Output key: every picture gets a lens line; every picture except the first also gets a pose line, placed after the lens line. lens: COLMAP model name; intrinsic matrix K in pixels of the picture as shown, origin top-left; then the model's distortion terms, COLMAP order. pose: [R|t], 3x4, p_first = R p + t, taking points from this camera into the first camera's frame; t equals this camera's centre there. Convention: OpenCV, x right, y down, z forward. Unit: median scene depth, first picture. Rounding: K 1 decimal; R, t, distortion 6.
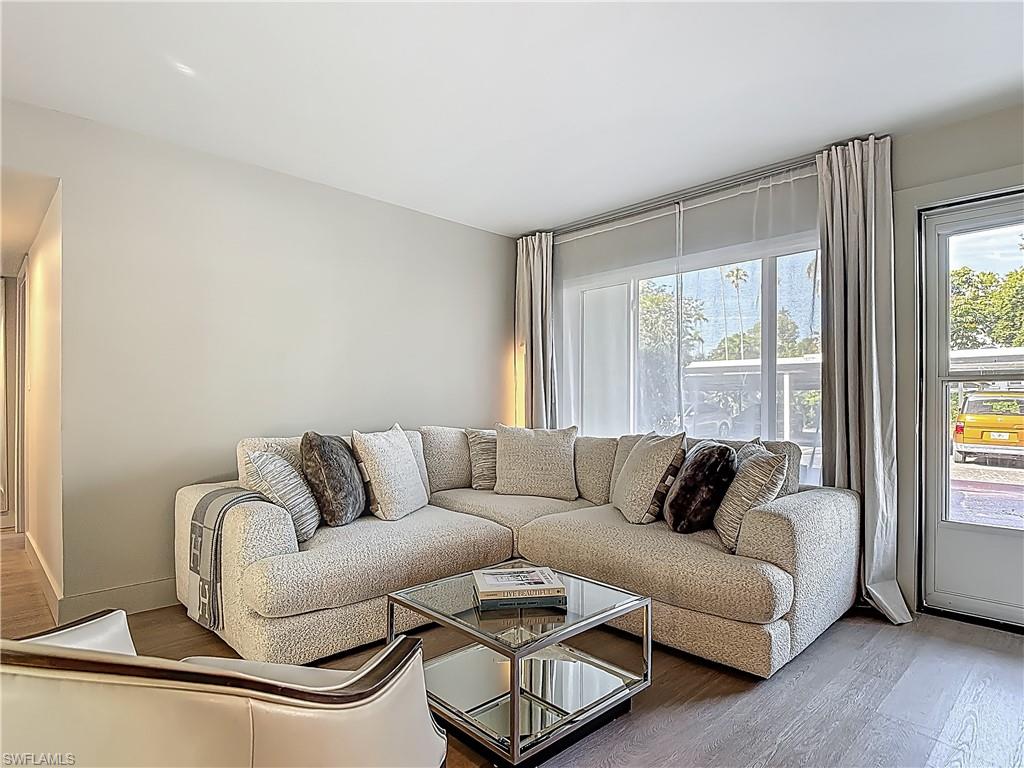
lens RADIAL K [[587.1, 0, 503.5], [0, 587.1, 399.5], [0, 0, 1]] dist [0.003924, -0.012878]
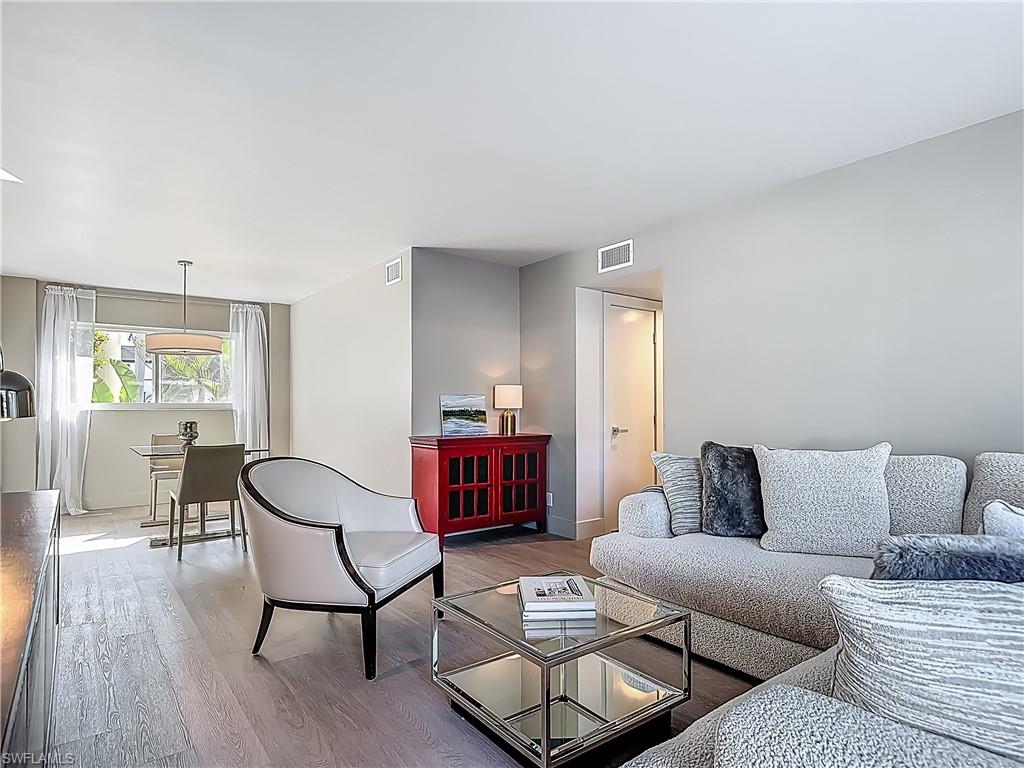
lens RADIAL K [[587.1, 0, 503.5], [0, 587.1, 399.5], [0, 0, 1]] dist [0.003924, -0.012878]
pose [[-0.129543, -0.008811, -0.991535, 0.624158], [0.005073, 0.999942, -0.009549, -0.008599], [0.991561, -0.006267, -0.129491, 0.621009]]
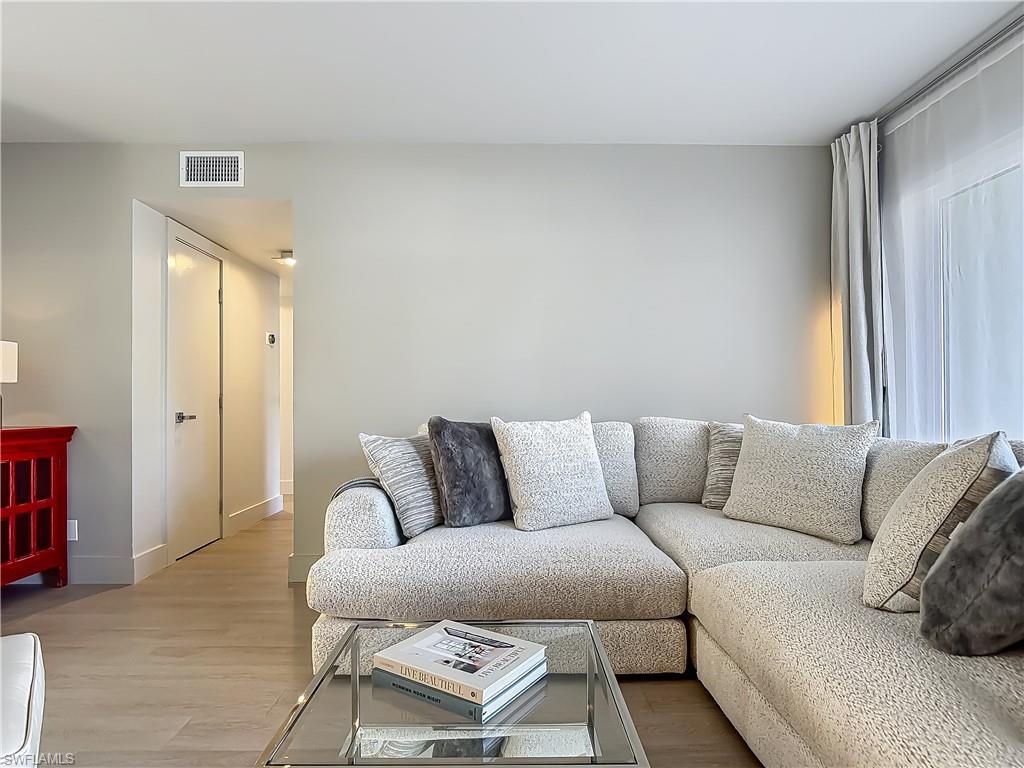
lens RADIAL K [[587.1, 0, 503.5], [0, 587.1, 399.5], [0, 0, 1]] dist [0.003924, -0.012878]
pose [[0.738476, -0.001654, -0.674277, 0.280541], [0.003530, 0.999993, 0.001413, 0.023905], [0.674270, -0.003424, 0.738477, 0.341276]]
